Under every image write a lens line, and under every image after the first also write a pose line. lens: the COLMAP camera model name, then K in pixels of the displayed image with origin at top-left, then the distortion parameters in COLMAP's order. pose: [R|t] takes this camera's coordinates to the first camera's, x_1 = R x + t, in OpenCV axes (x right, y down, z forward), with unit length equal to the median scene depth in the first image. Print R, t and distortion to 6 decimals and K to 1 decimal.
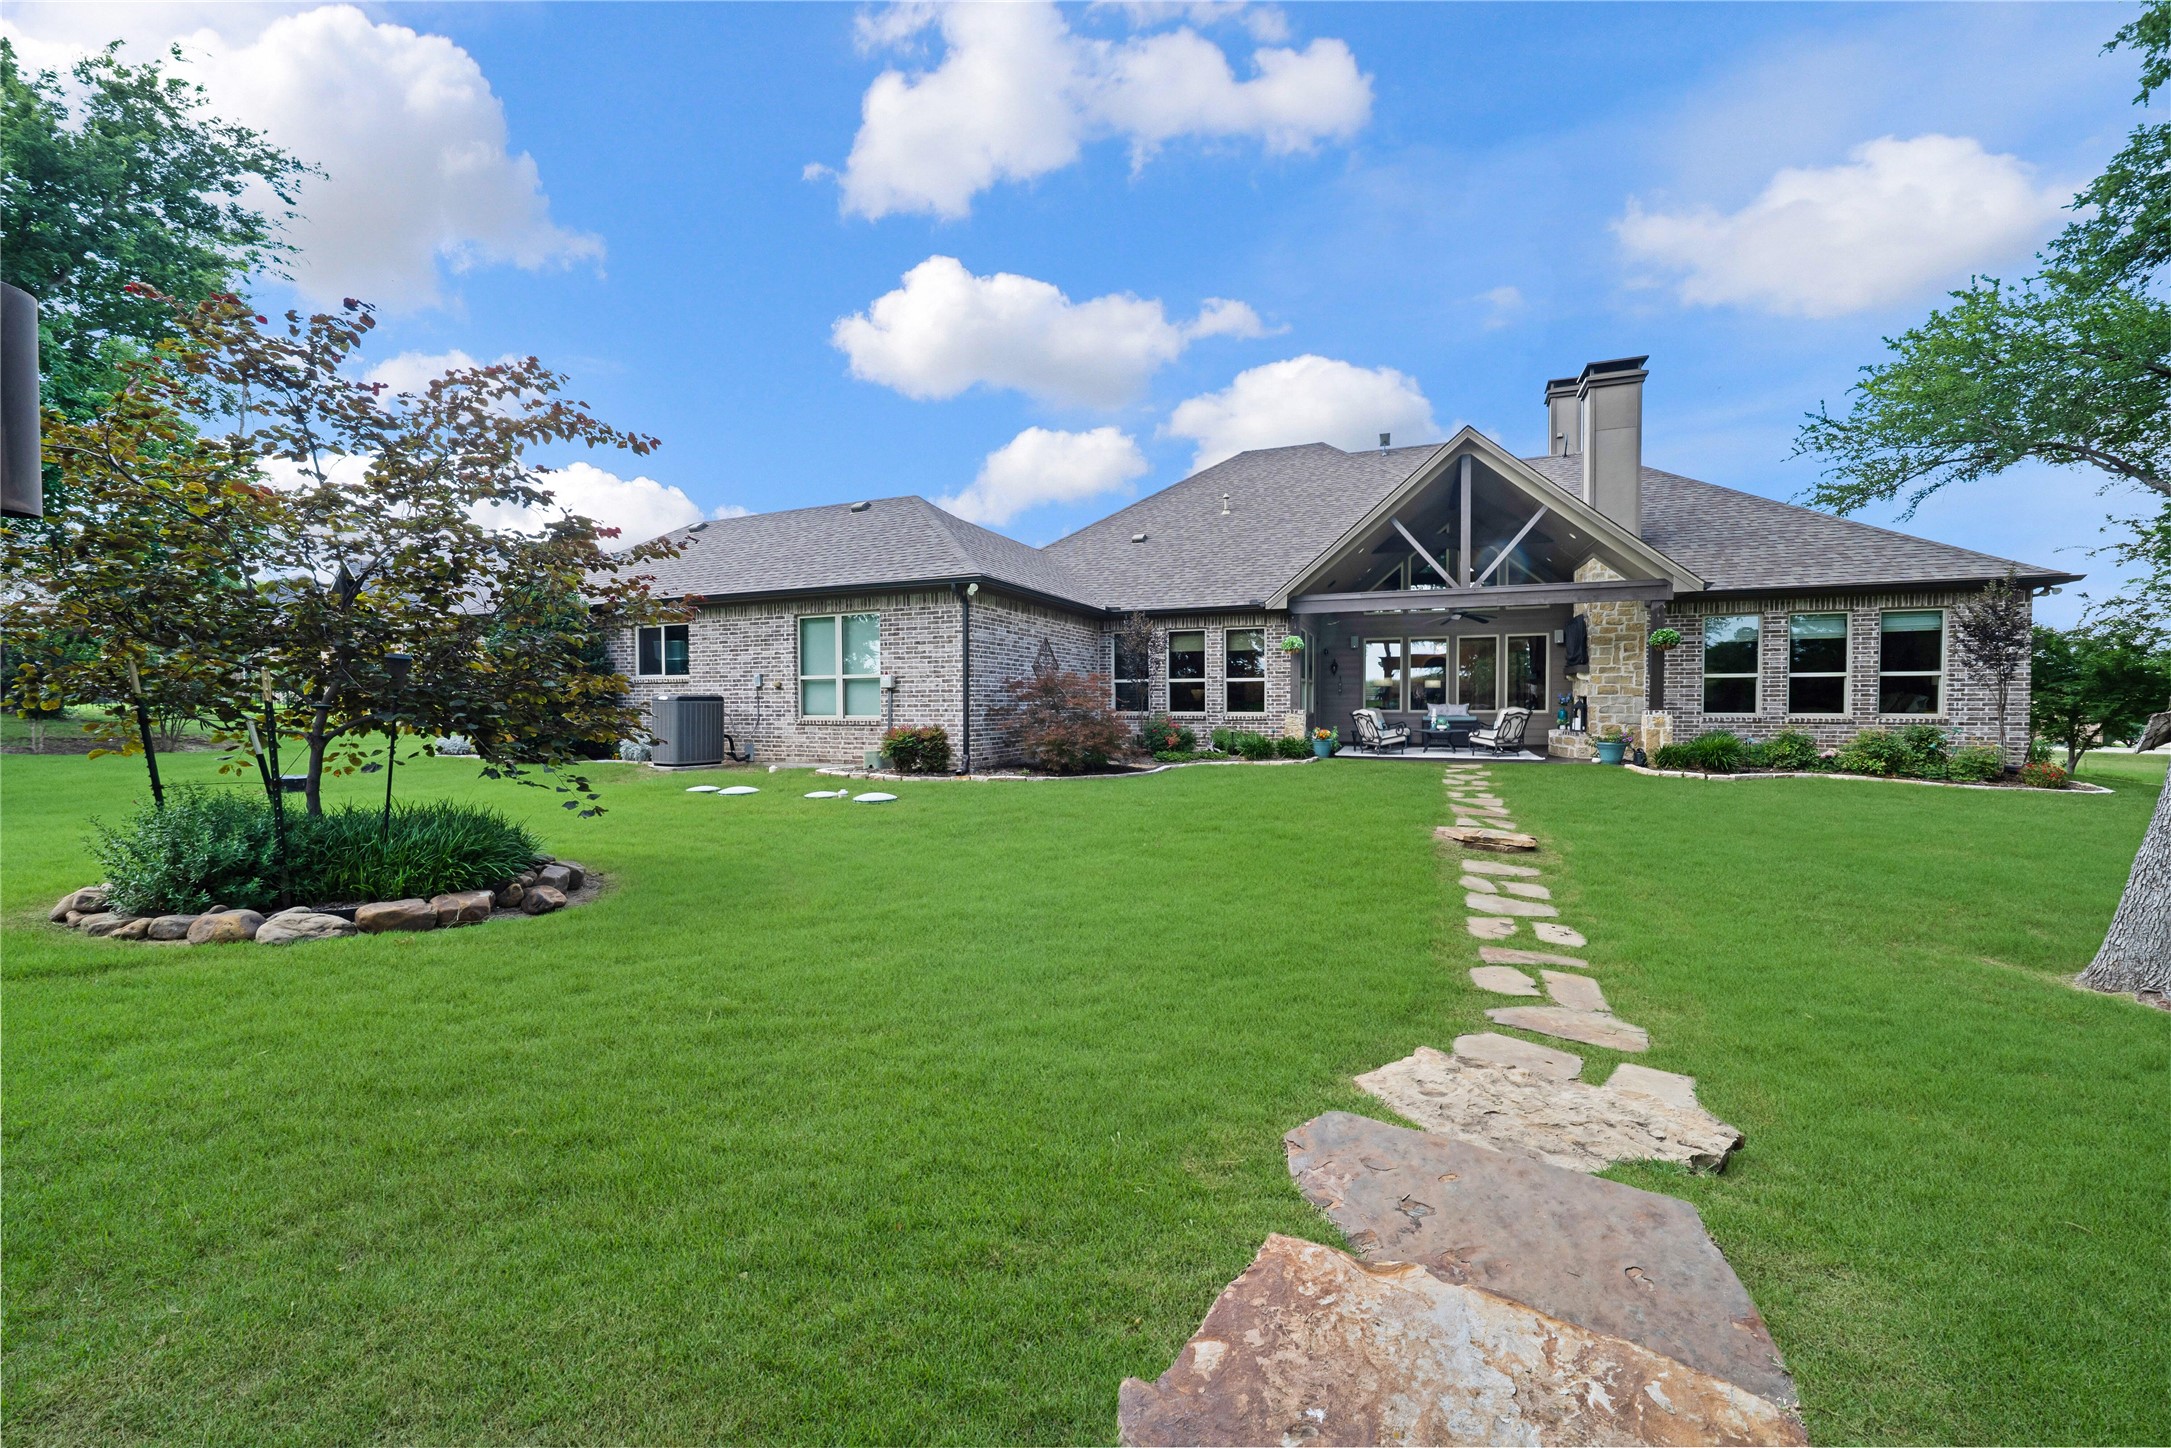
lens RADIAL K [[811.5, 0, 1084.3], [0, 811.5, 717.2], [0, 0, 1]] dist [0.000922, 0.000053]
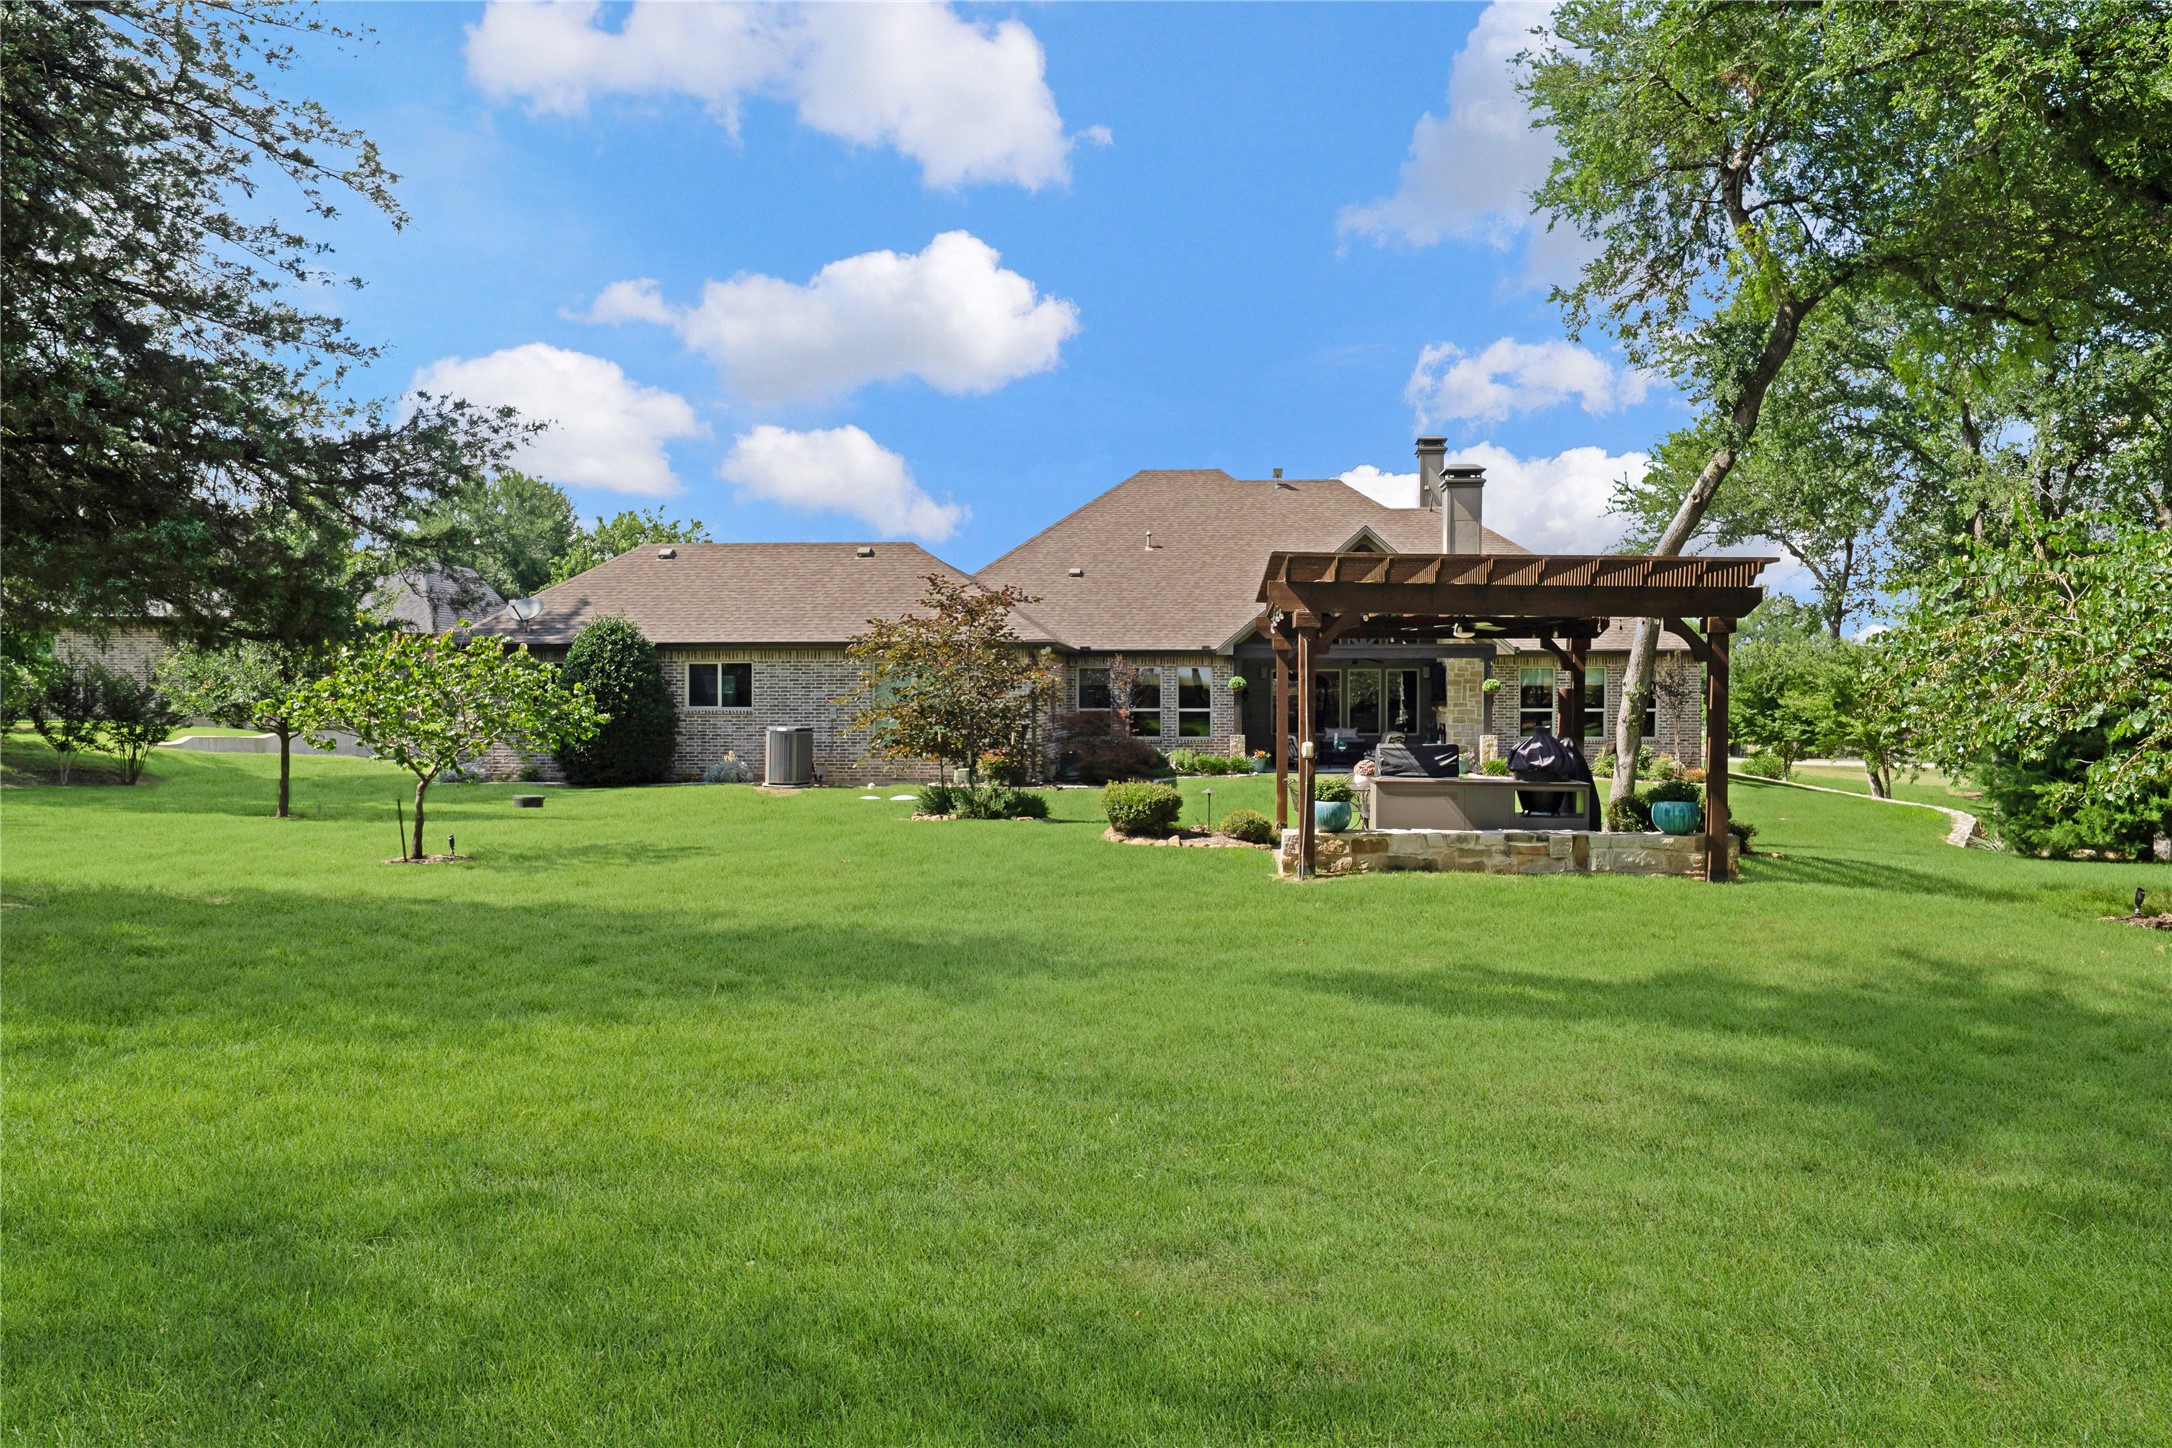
lens RADIAL K [[1472.5, 0, 1086.3], [0, 1472.5, 721.4], [0, 0, 1]] dist [-0.002026, -0.000171]
pose [[0.953684, -0.002155, 0.300801, -0.635144], [0.002925, 0.999993, -0.002110, -0.026568], [-0.300795, 0.002893, 0.953685, -1.070331]]
